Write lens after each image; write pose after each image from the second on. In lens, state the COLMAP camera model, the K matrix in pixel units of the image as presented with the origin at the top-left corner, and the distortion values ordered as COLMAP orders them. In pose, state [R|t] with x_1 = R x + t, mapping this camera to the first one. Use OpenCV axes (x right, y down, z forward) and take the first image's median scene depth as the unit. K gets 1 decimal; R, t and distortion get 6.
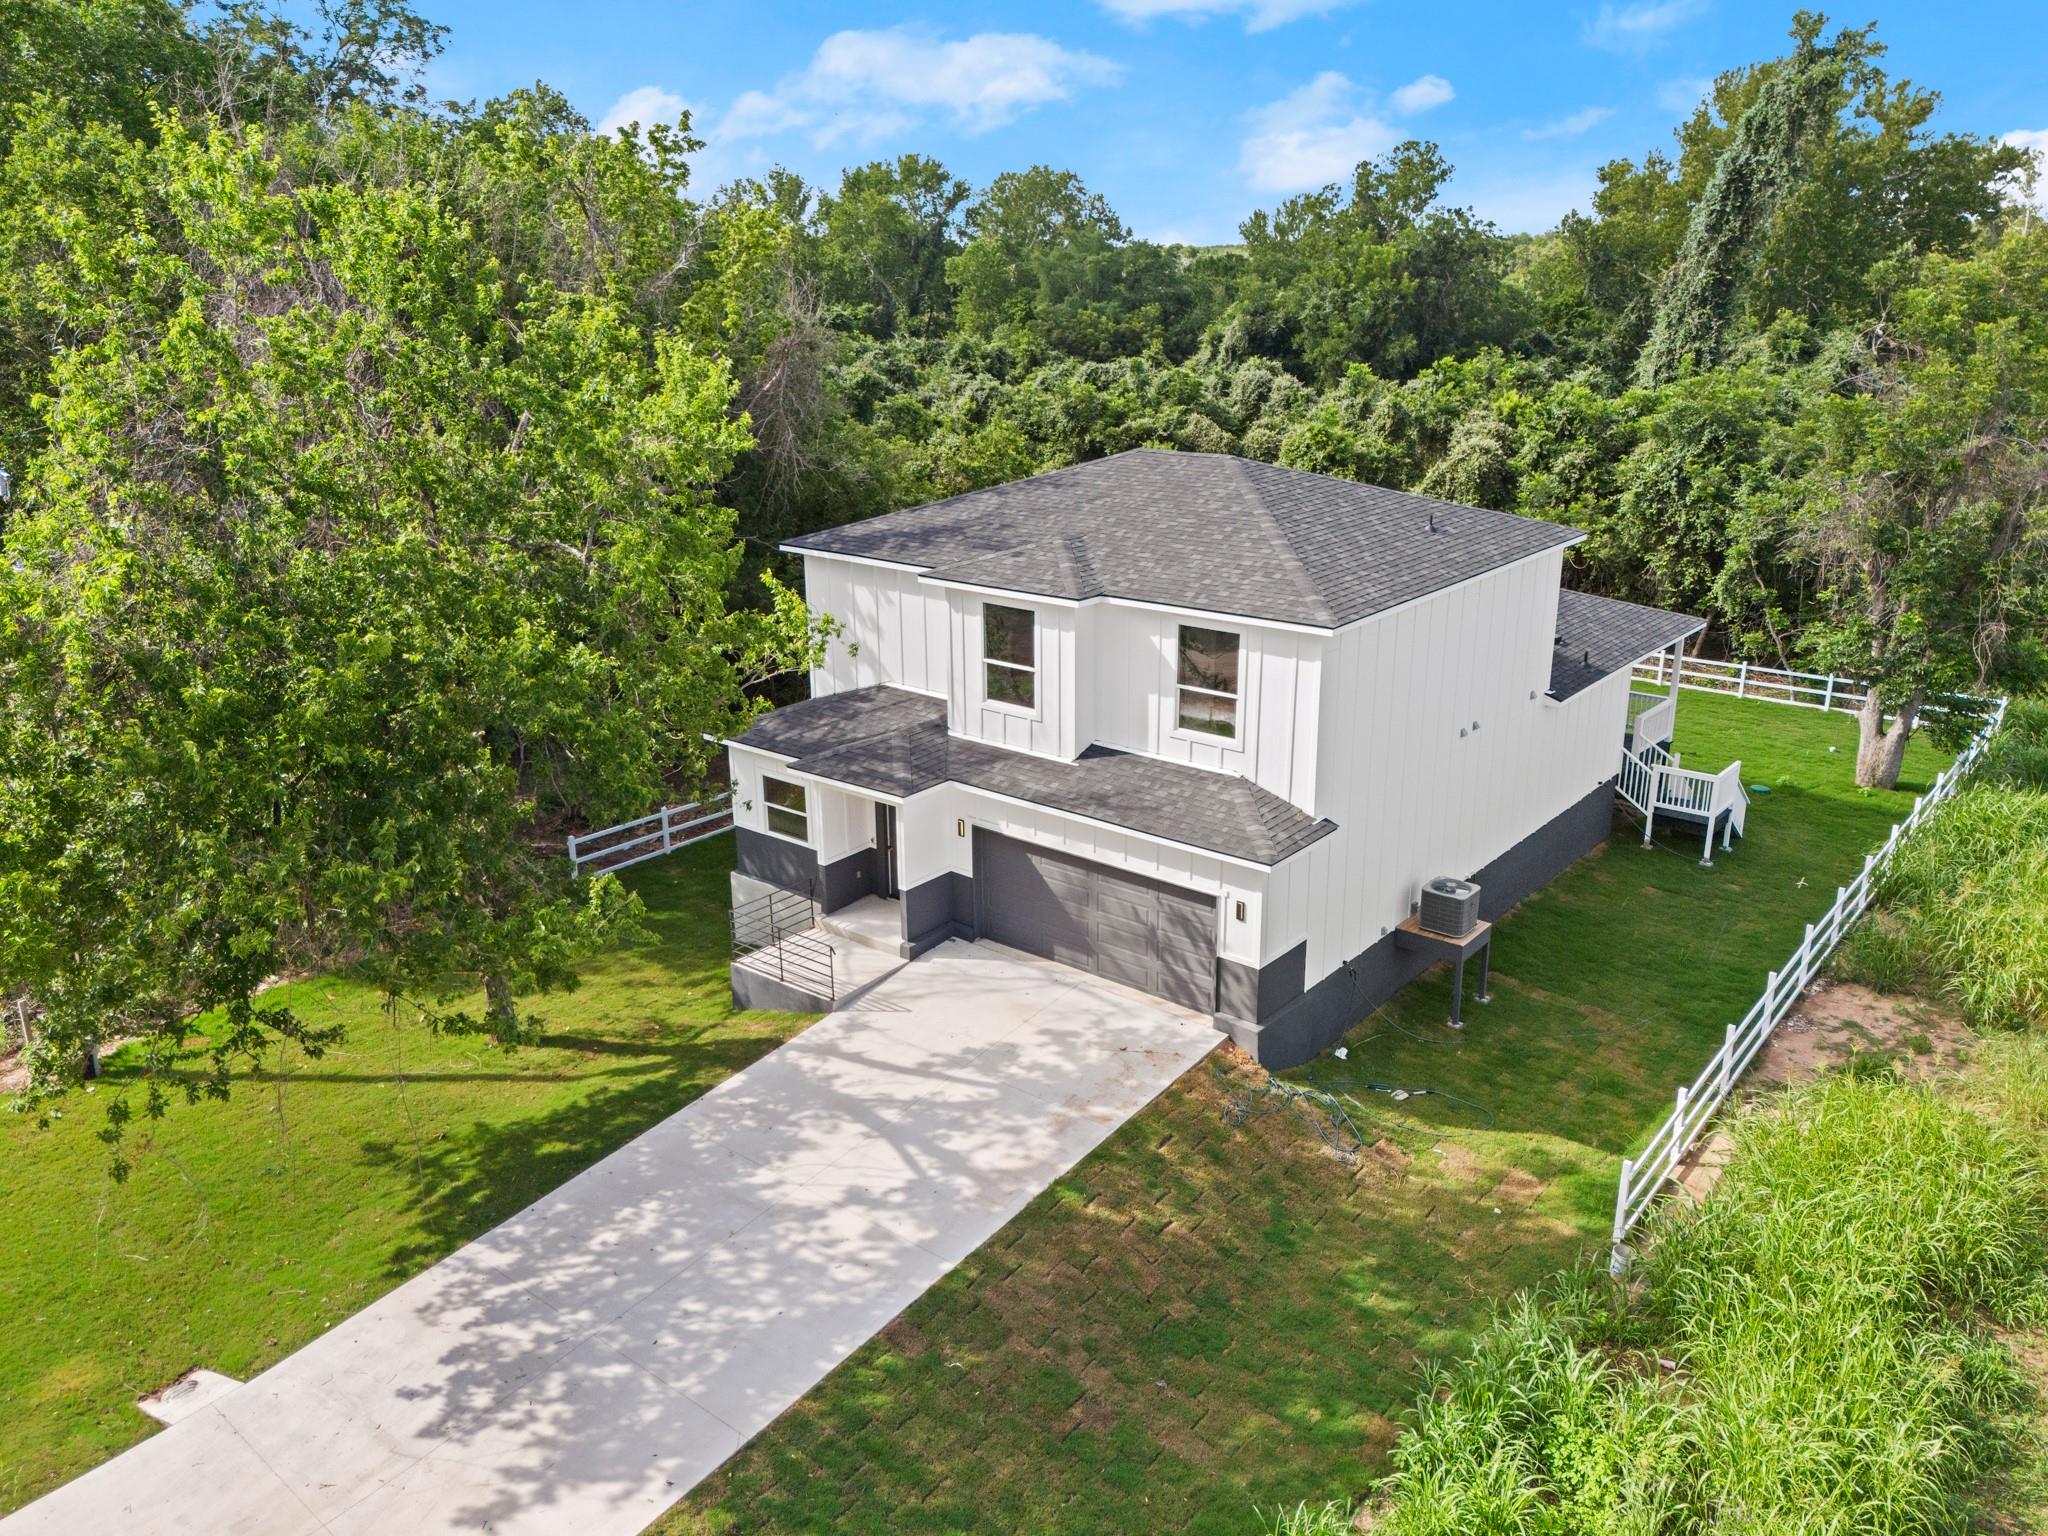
lens RADIAL K [[1513.1, 0, 1024.0], [0, 1513.1, 768.0], [0, 0, 1]] dist [0.056966, -0.038409]
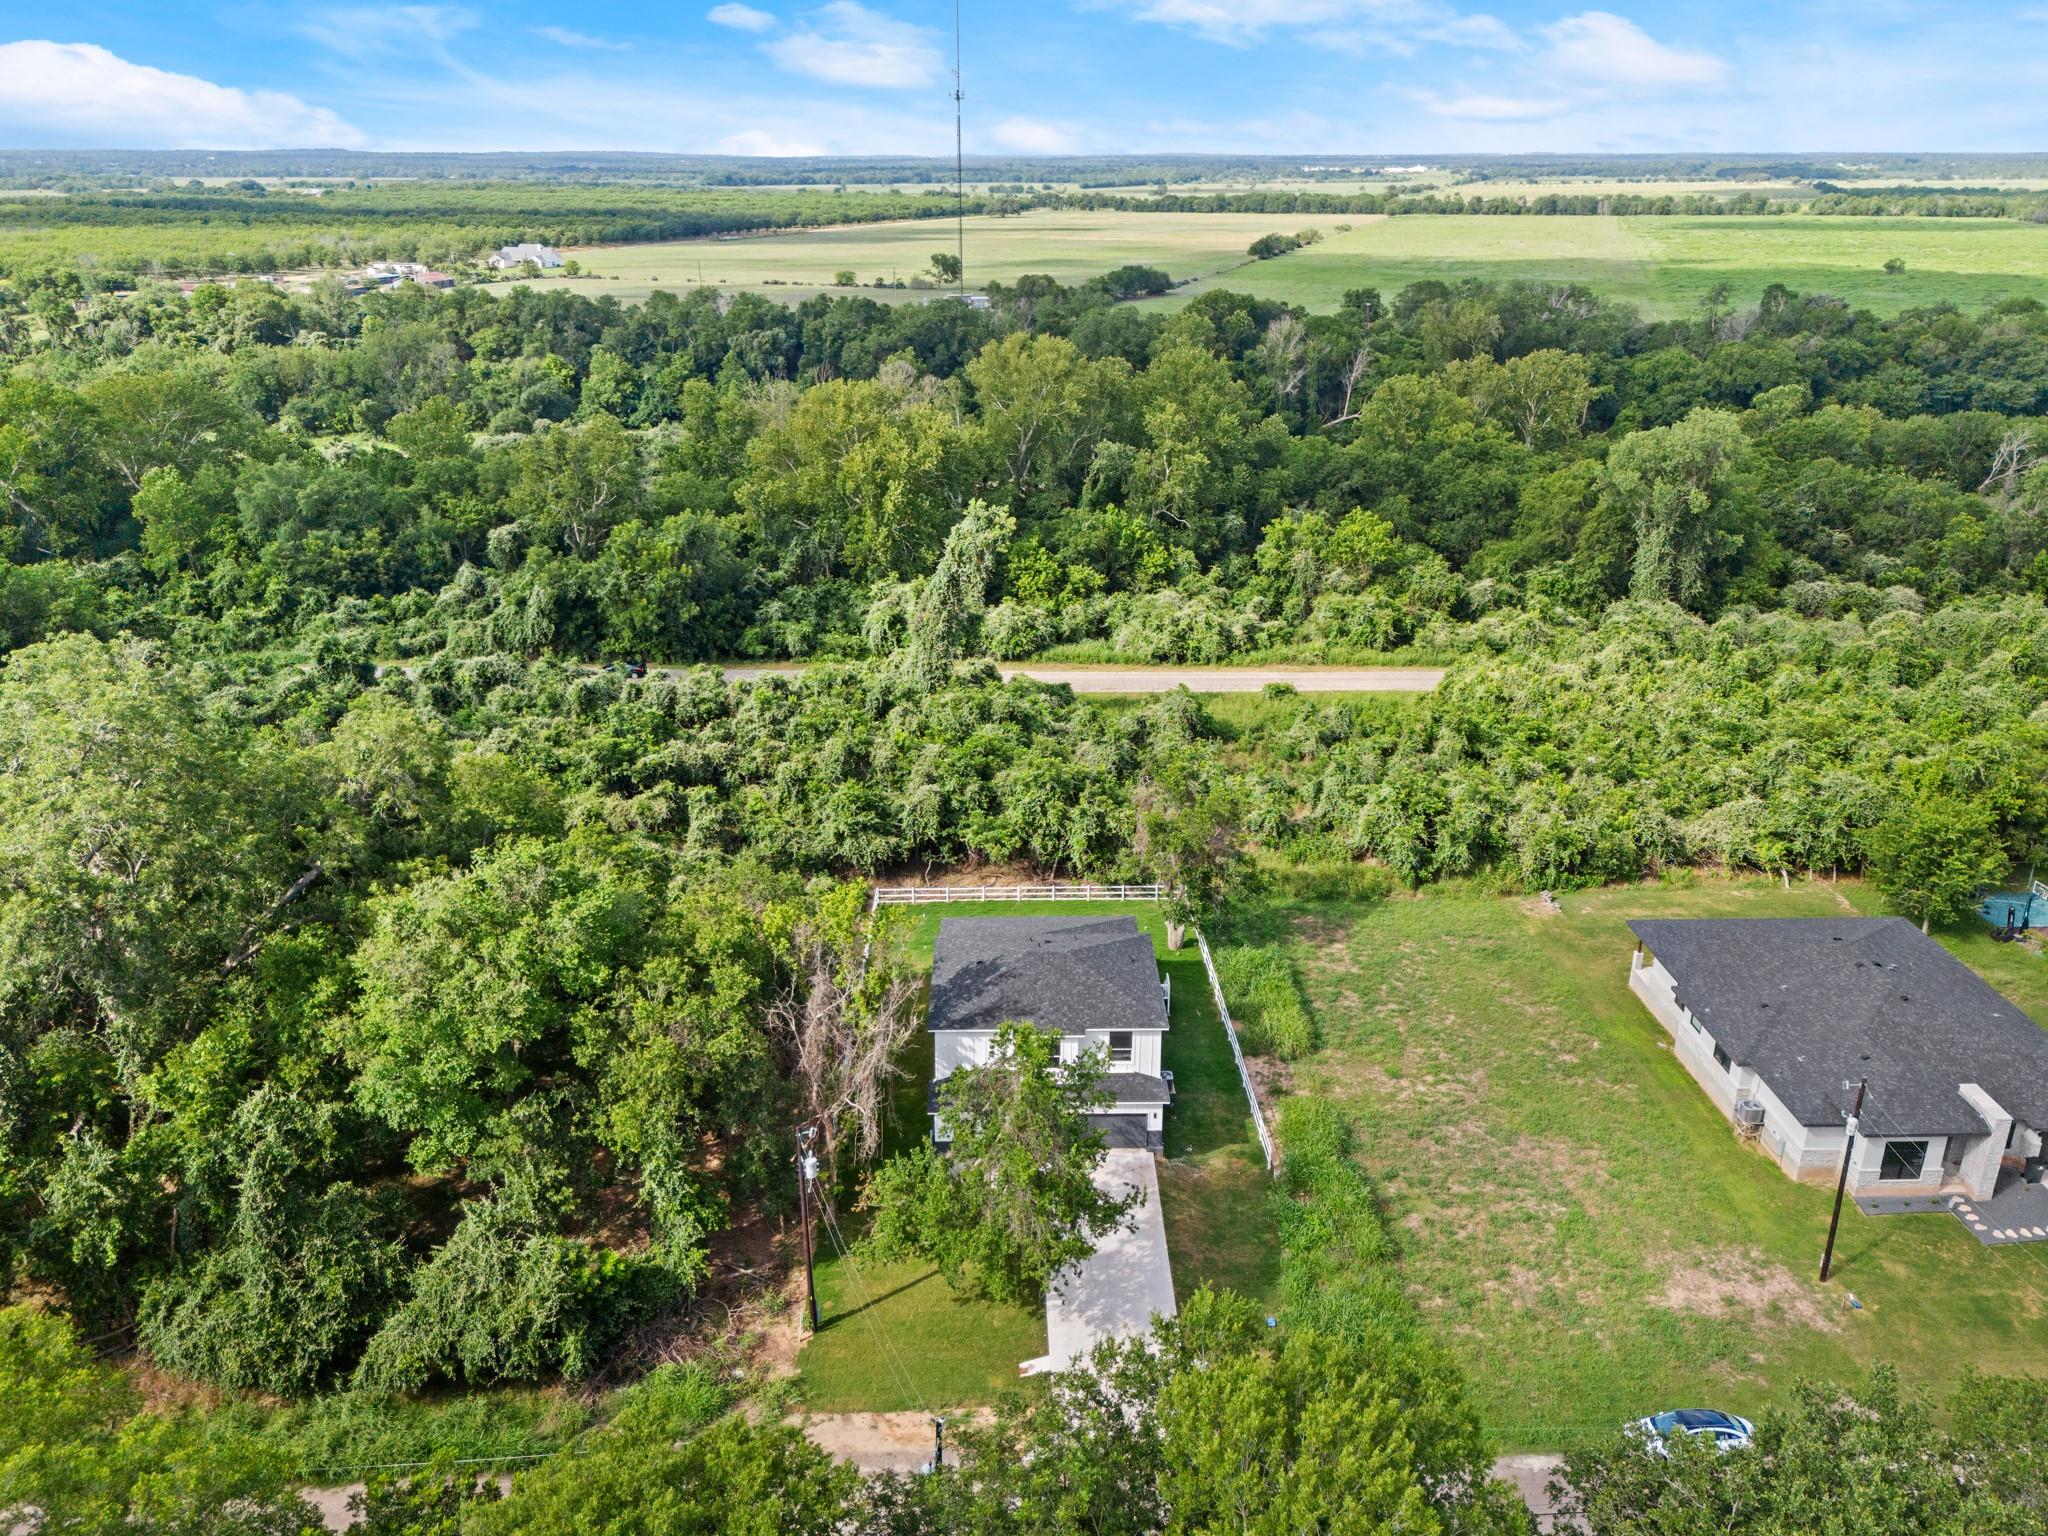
lens RADIAL K [[1513.1, 0, 1024.0], [0, 1513.1, 768.0], [0, 0, 1]] dist [0.056966, -0.038409]
pose [[0.760991, -0.223379, 0.609093, -1.898255], [0.195536, 0.974168, 0.112967, -1.060828], [-0.618594, 0.033133, 0.785012, -1.418717]]
